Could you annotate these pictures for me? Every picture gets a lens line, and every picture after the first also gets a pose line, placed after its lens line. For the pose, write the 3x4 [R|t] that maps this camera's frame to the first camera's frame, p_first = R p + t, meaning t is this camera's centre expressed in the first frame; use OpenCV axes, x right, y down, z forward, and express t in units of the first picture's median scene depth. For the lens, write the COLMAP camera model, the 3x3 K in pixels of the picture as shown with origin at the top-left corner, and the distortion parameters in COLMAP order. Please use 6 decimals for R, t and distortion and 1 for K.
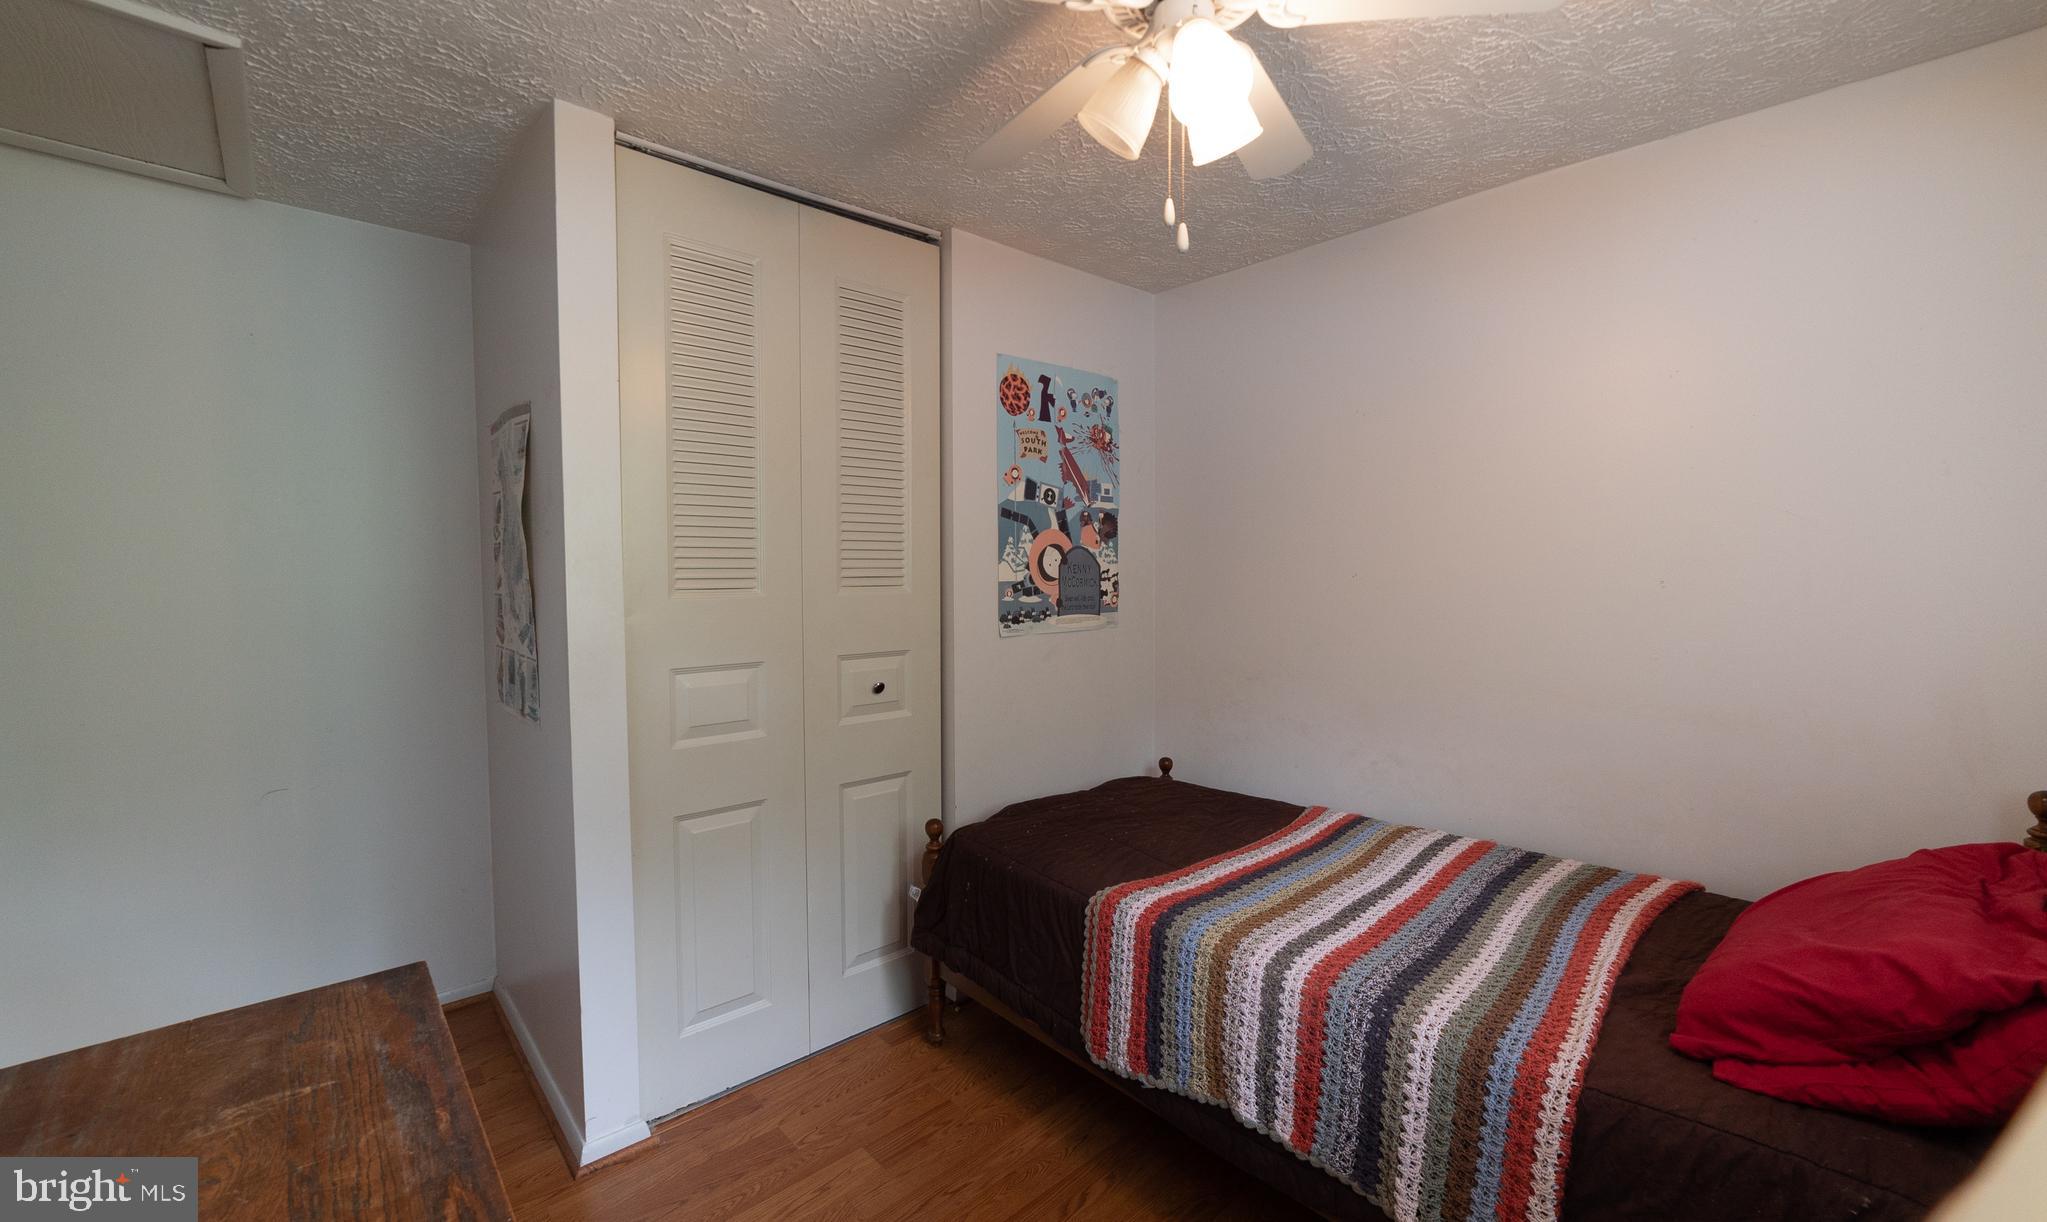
lens RADIAL K [[836.0, 0, 1023.5], [0, 836.0, 611.0], [0, 0, 1]] dist [-0.000636, -0.000038]
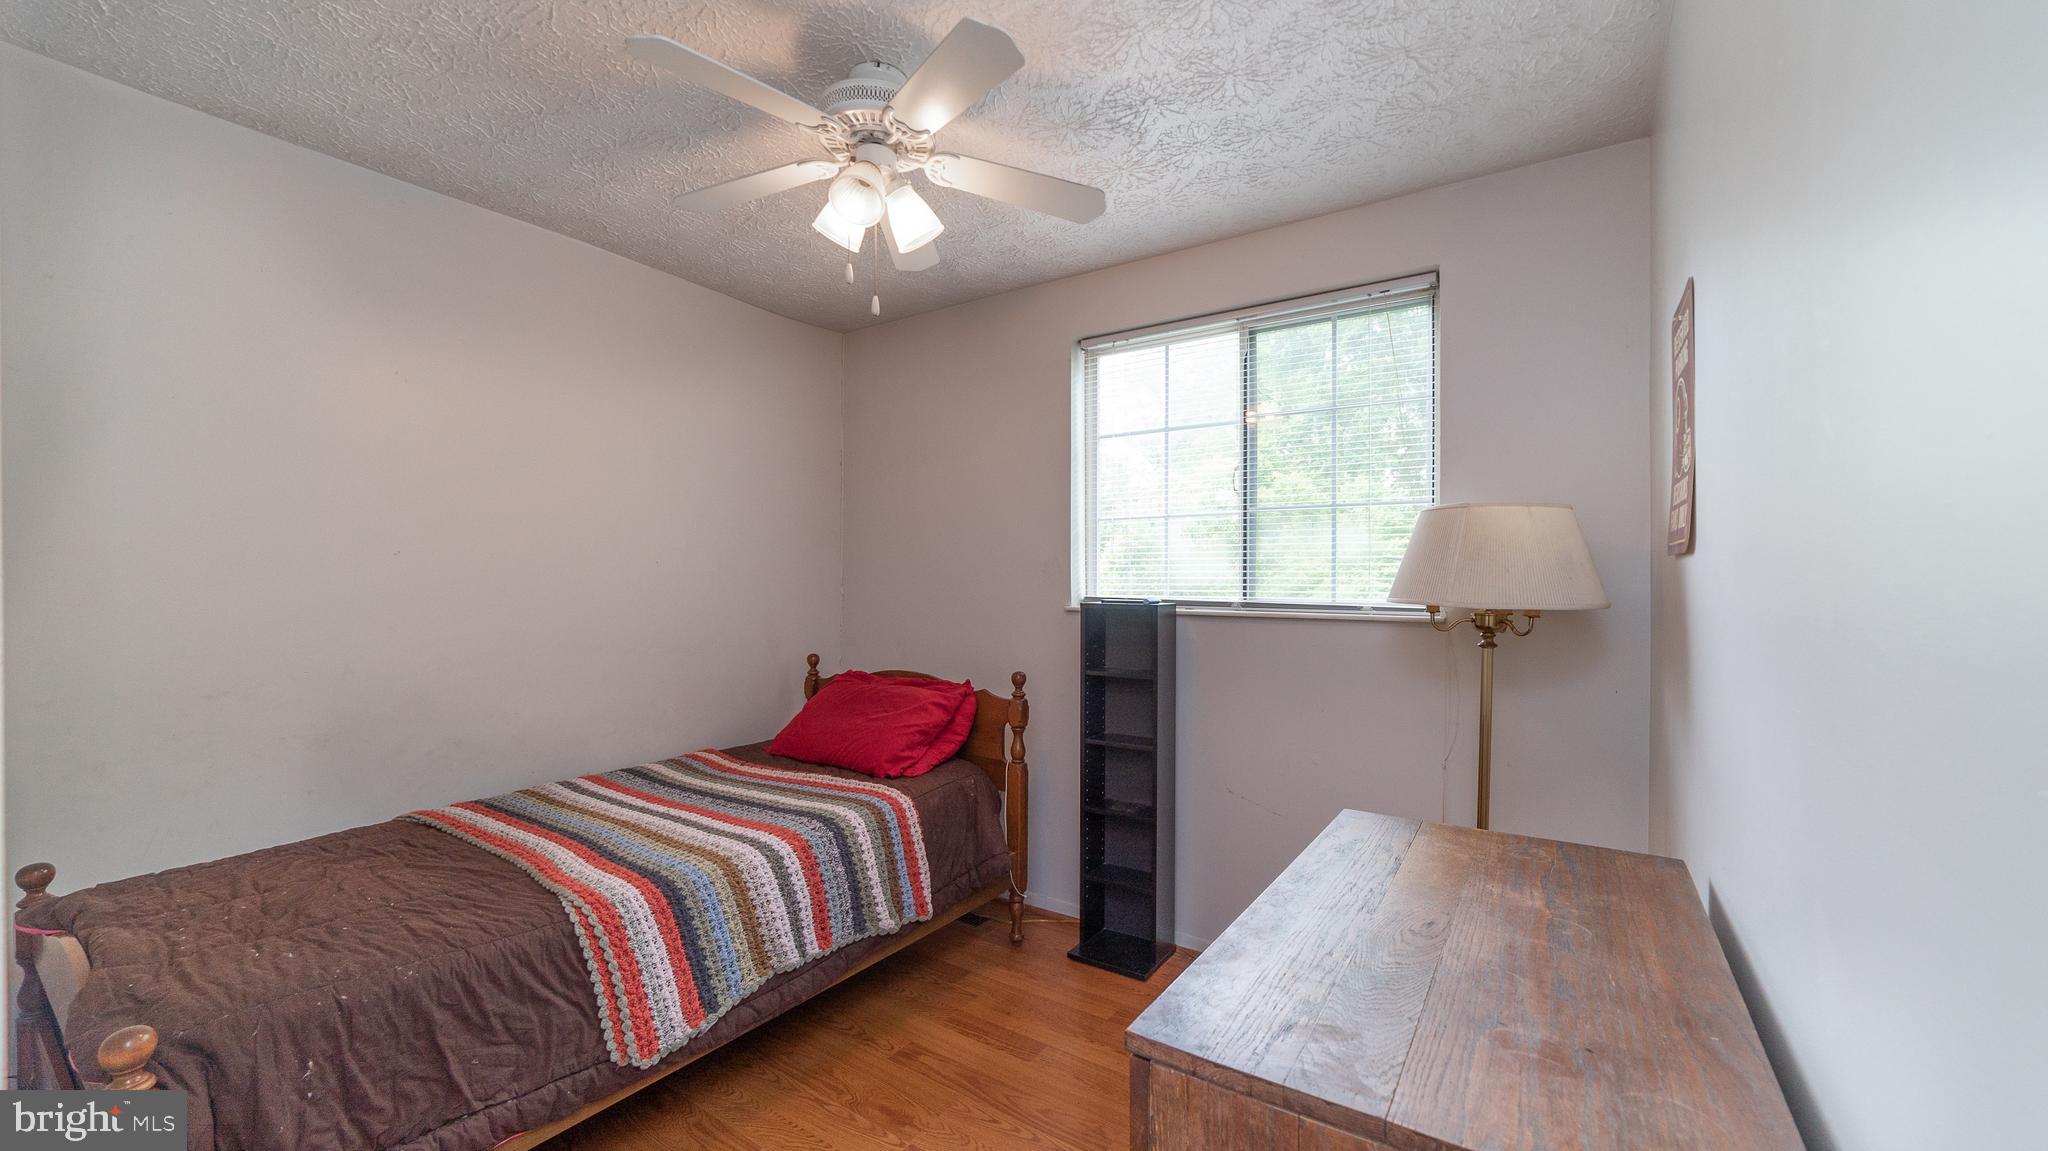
lens RADIAL K [[797.5, 0, 1027.3], [0, 797.5, 583.3], [0, 0, 1]] dist [-0.018543, 0.007350]
pose [[-0.236470, 0.004783, 0.971627, -0.962988], [0.055757, 0.998407, 0.008655, 0.032554], [-0.970038, 0.056222, -0.236360, 0.870473]]
